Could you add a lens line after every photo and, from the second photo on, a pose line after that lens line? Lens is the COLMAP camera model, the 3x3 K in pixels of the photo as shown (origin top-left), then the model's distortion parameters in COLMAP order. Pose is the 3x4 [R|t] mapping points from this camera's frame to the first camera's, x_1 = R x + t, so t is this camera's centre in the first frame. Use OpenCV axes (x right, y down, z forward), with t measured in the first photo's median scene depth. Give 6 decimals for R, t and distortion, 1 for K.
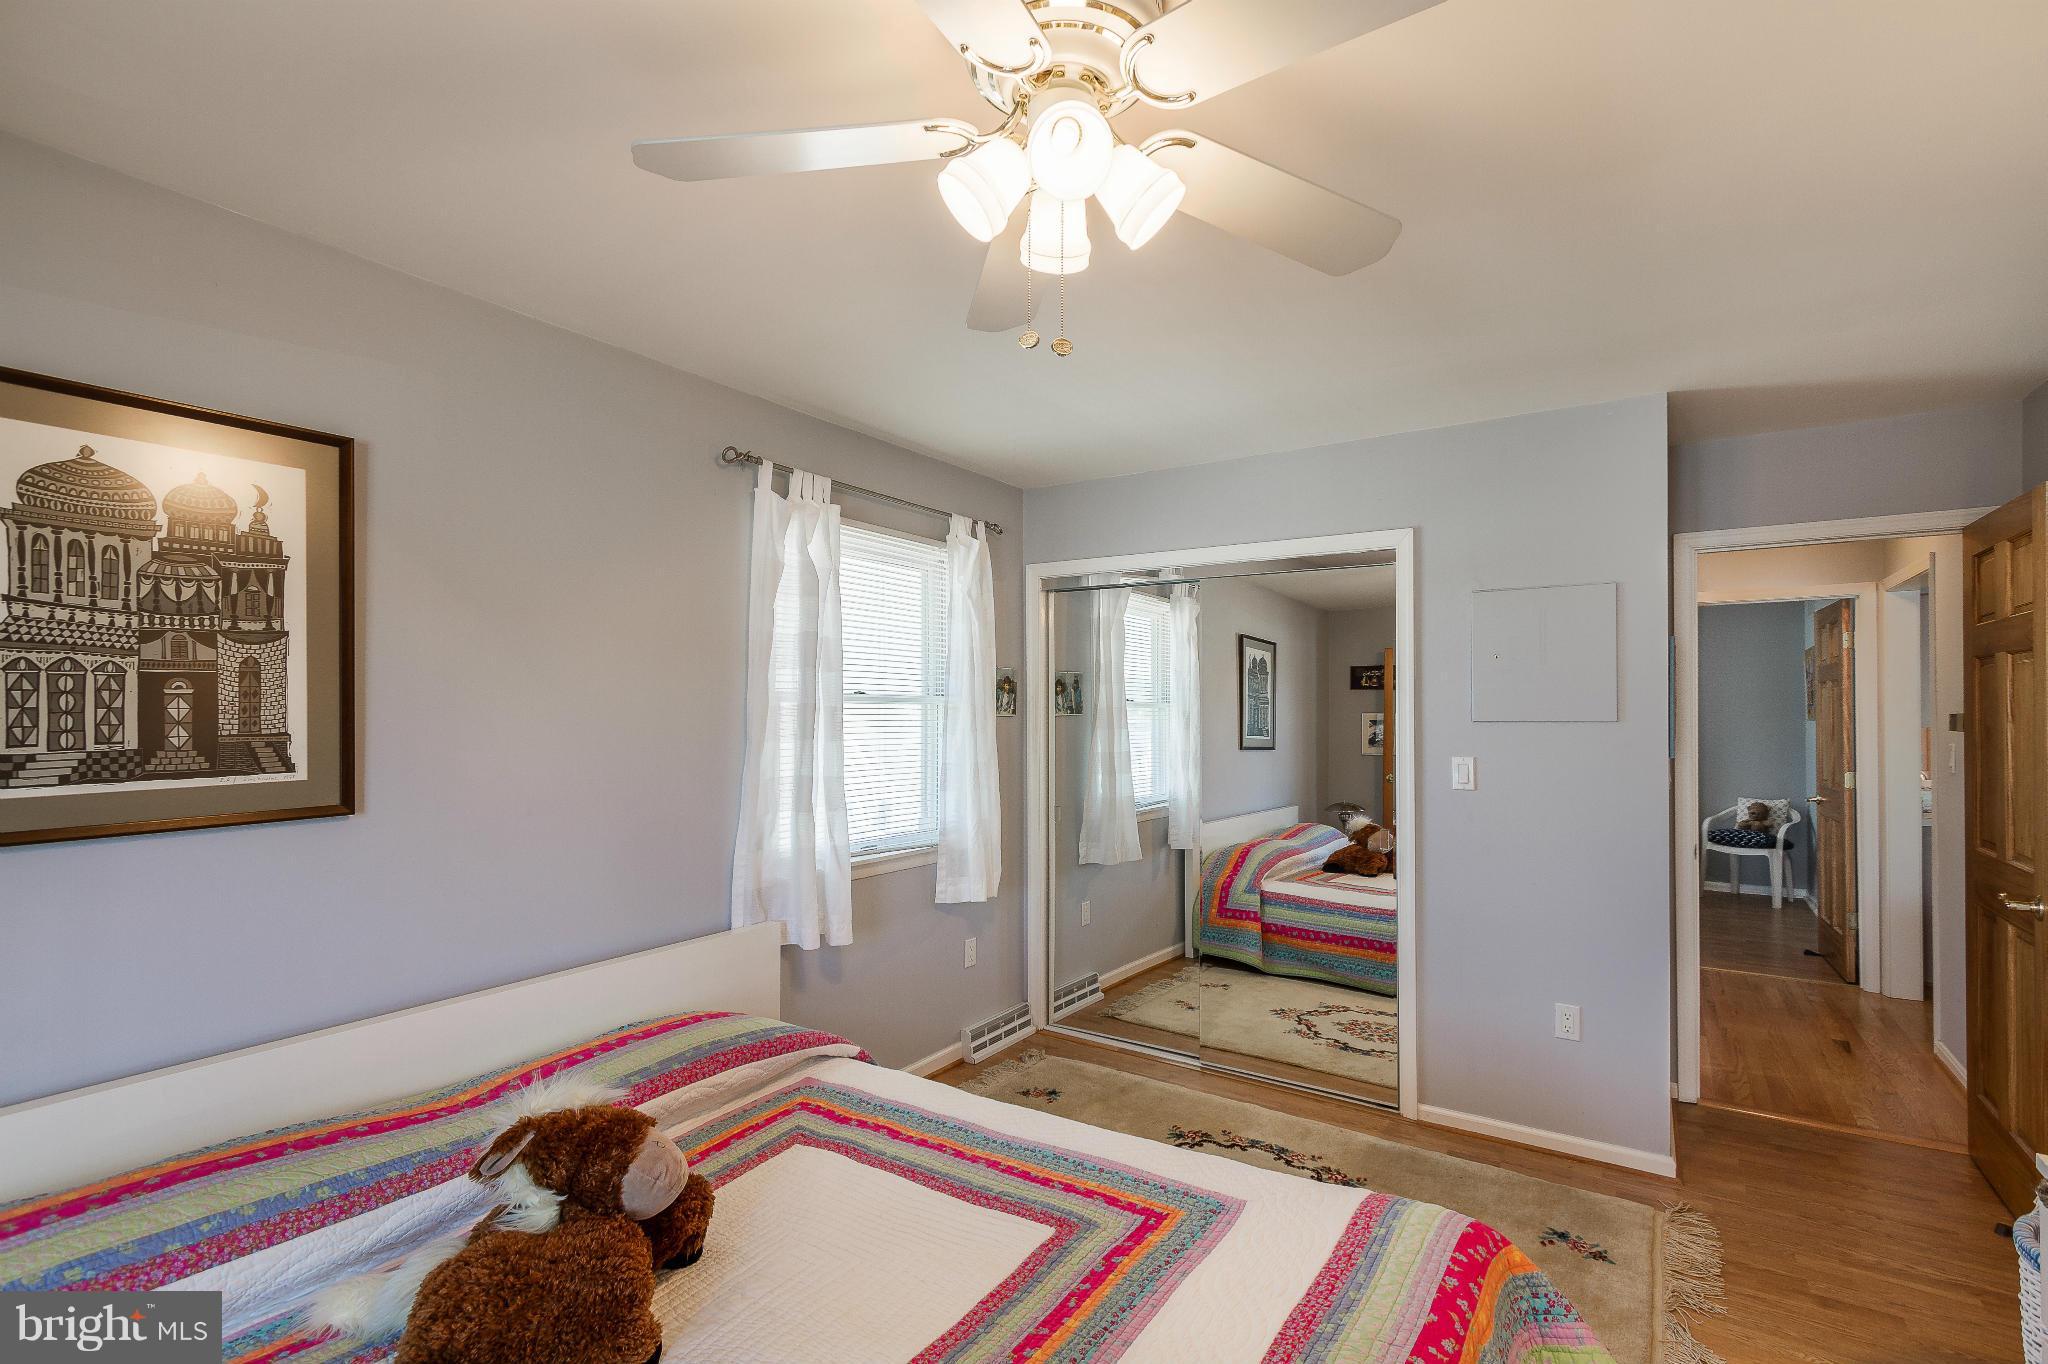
lens RADIAL K [[946.4, 0, 1026.0], [0, 946.4, 702.0], [0, 0, 1]] dist [0.004891, 0.000540]
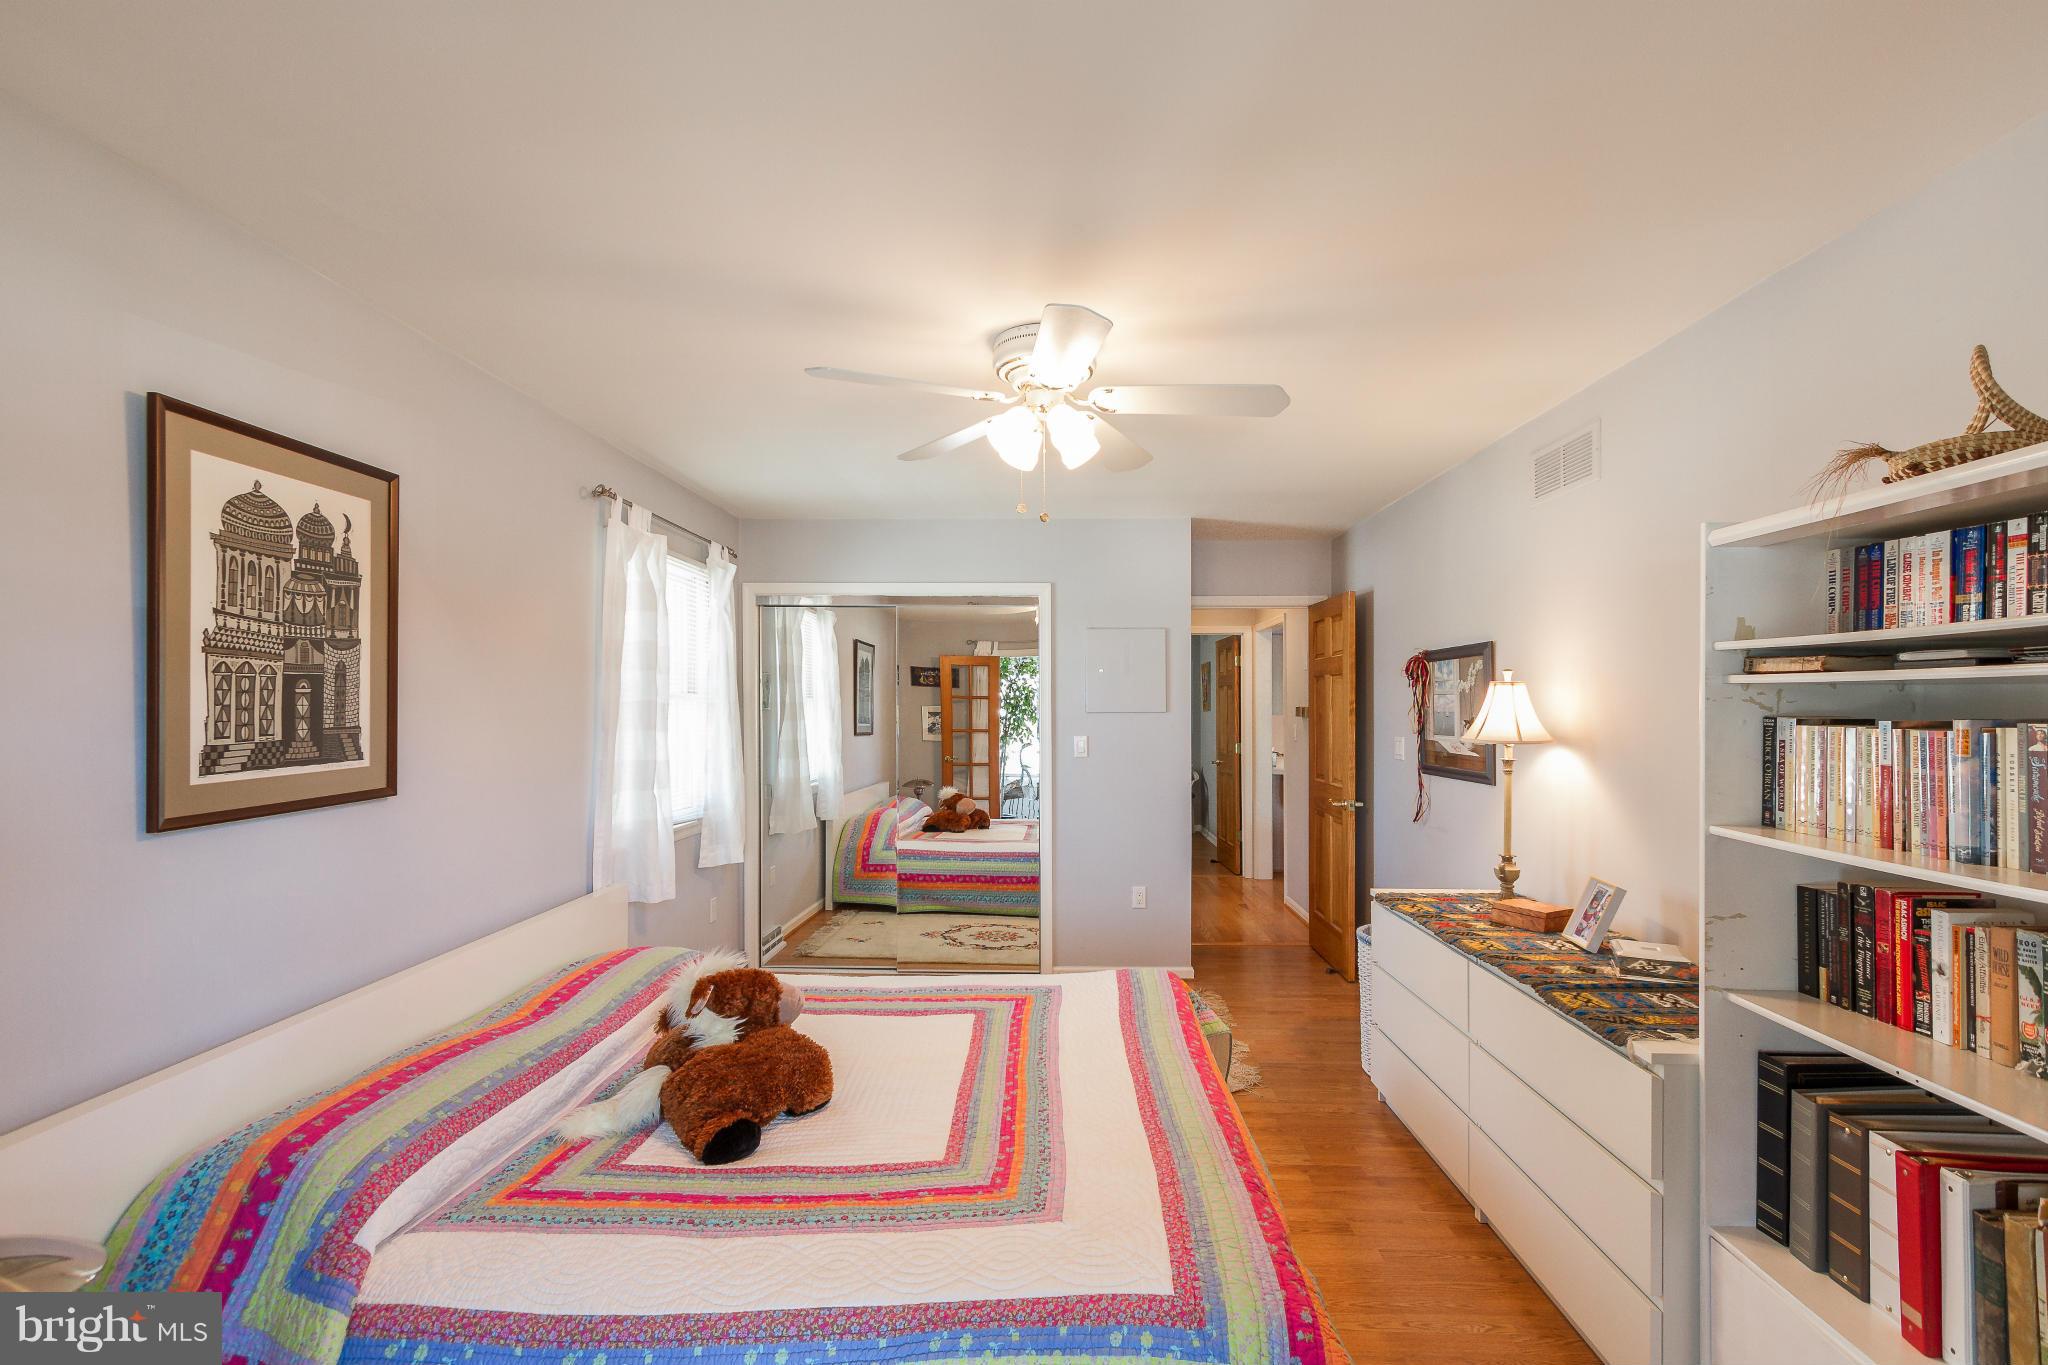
lens RADIAL K [[946.4, 0, 1026.0], [0, 946.4, 702.5], [0, 0, 1]] dist [0.004891, 0.000540]
pose [[0.850351, 0.000801, 0.526215, -0.697084], [-0.004728, 0.999970, 0.006119, -0.007416], [-0.526194, -0.007691, 0.850330, -0.426642]]
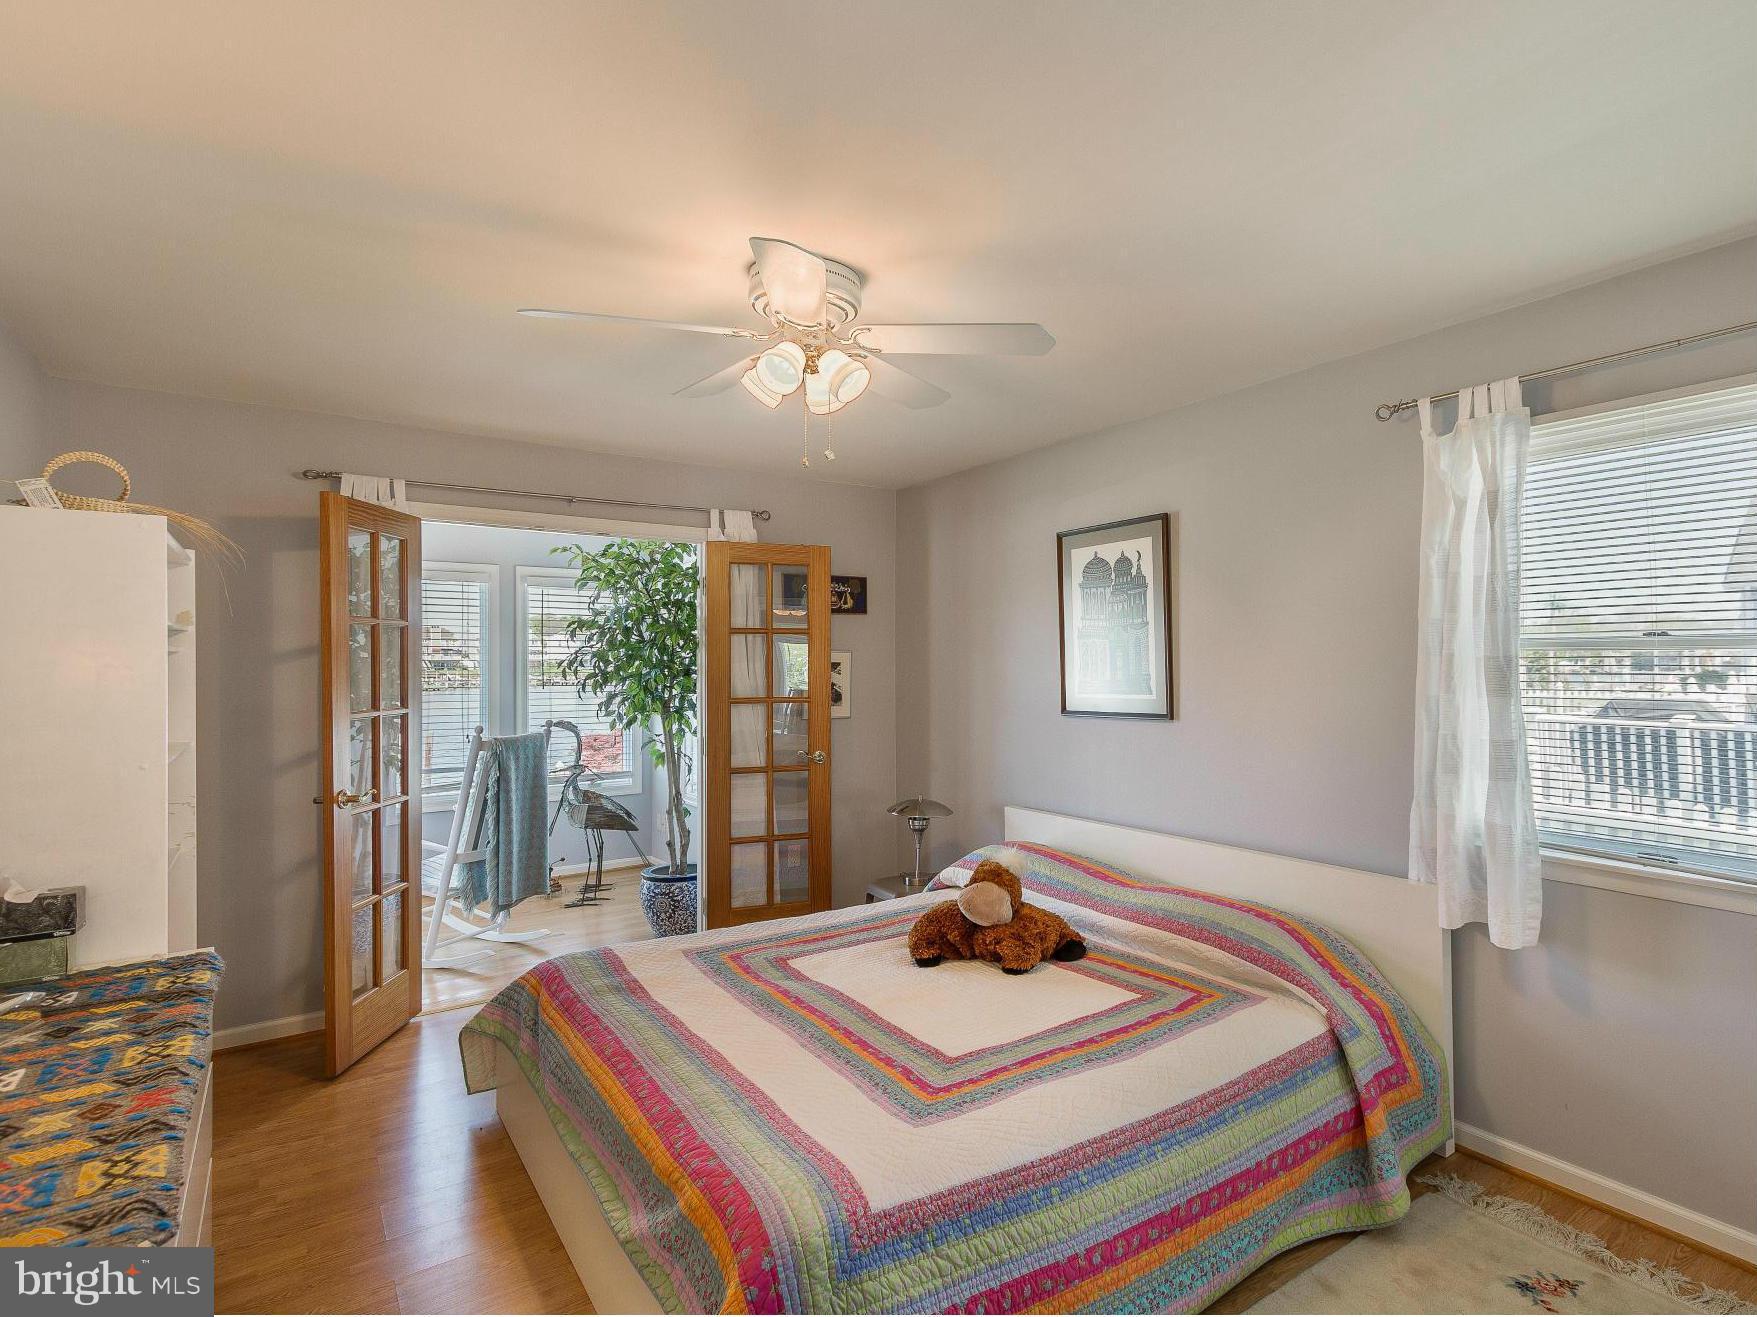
lens RADIAL K [[929.8, 0, 1027.1], [0, 929.8, 659.8], [0, 0, 1]] dist [0.001354, -0.000011]
pose [[-0.312677, 0.005369, -0.949844, 1.111543], [0.016692, 0.999861, 0.000157, -0.001283], [0.949713, -0.015806, -0.312723, 1.361906]]
